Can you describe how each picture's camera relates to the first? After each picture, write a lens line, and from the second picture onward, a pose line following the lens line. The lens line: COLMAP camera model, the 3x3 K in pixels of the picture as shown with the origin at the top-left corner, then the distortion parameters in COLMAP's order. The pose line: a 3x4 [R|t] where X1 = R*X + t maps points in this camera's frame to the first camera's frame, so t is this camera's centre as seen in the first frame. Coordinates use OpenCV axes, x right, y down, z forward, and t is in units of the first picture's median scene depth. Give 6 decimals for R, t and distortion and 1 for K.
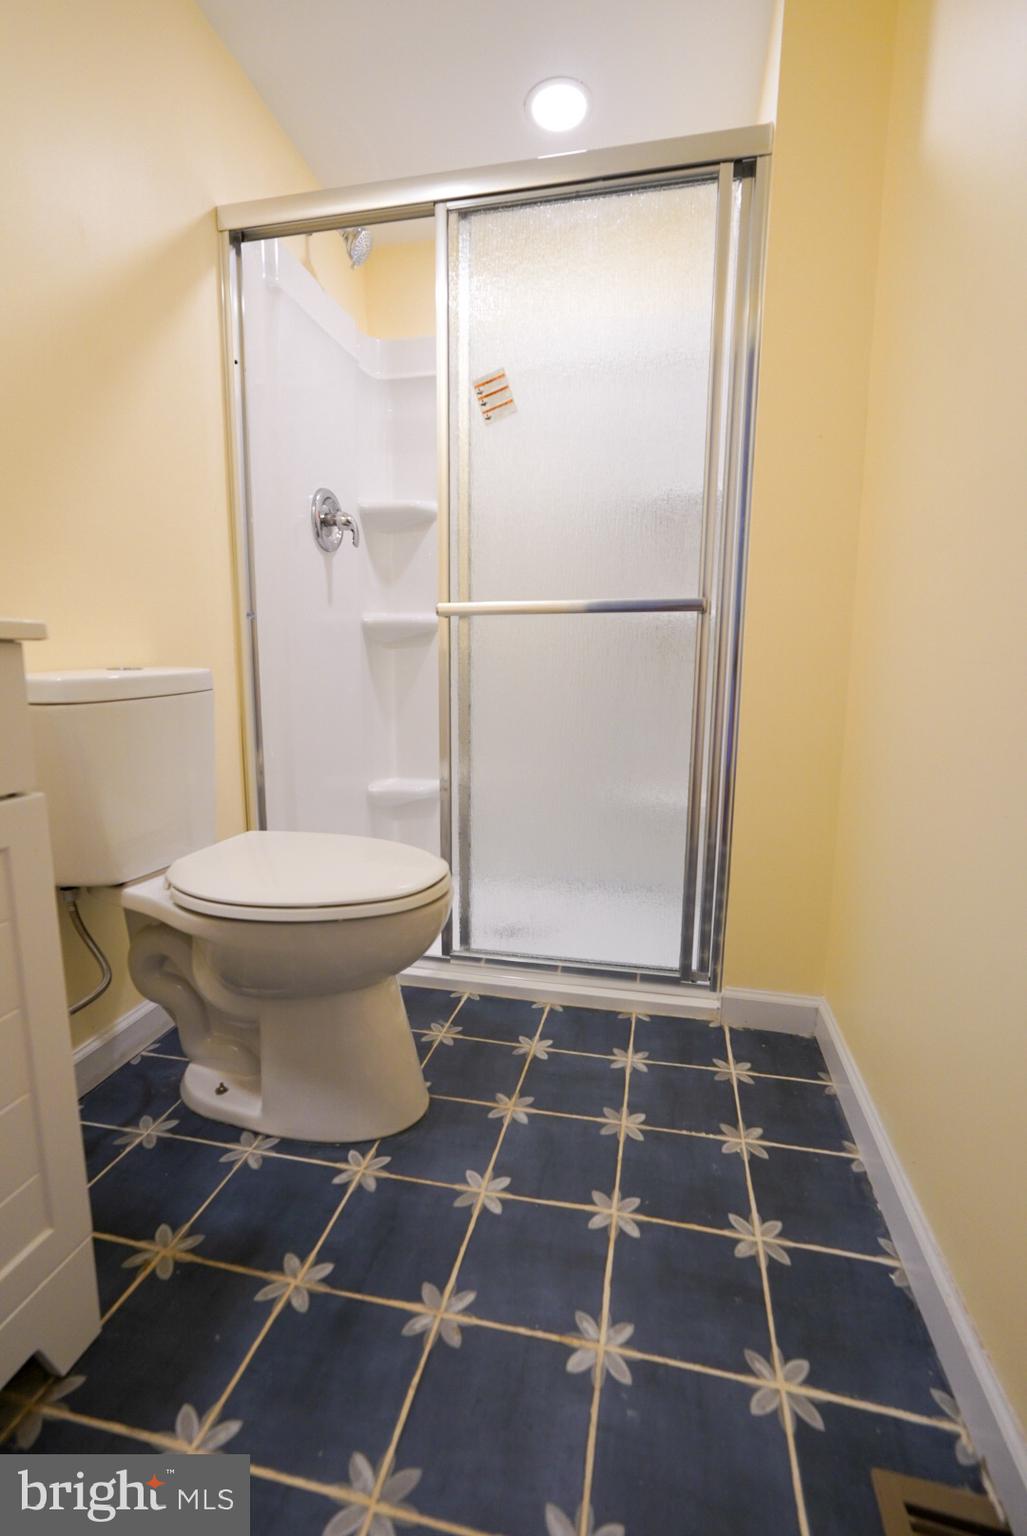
lens RADIAL K [[688.6, 0, 518.5], [0, 688.6, 772.0], [0, 0, 1]] dist [-0.021578, 0.008692]
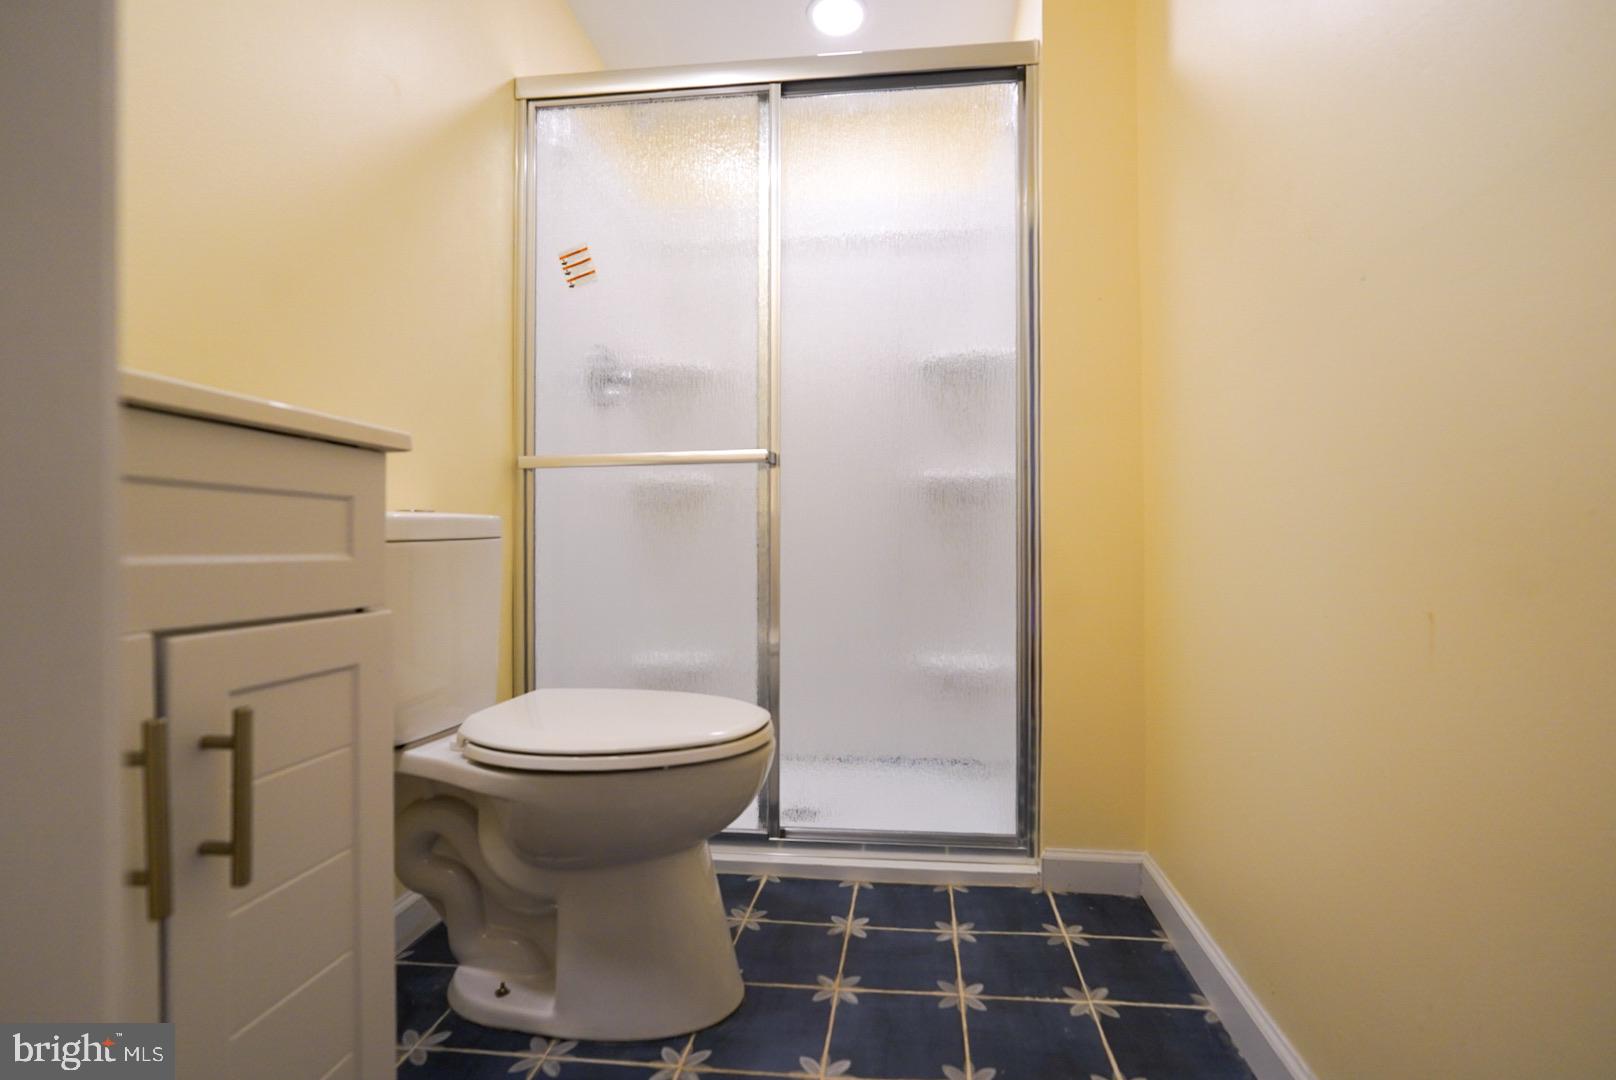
lens RADIAL K [[751.3, 0, 840.7], [0, 751.3, 548.4], [0, 0, 1]] dist [-0.017245, 0.001371]
pose [[0.993548, -0.010799, 0.112895, -0.107756], [0.028327, 0.987535, -0.154828, 0.069209], [-0.109816, 0.157027, 0.981470, -0.052759]]
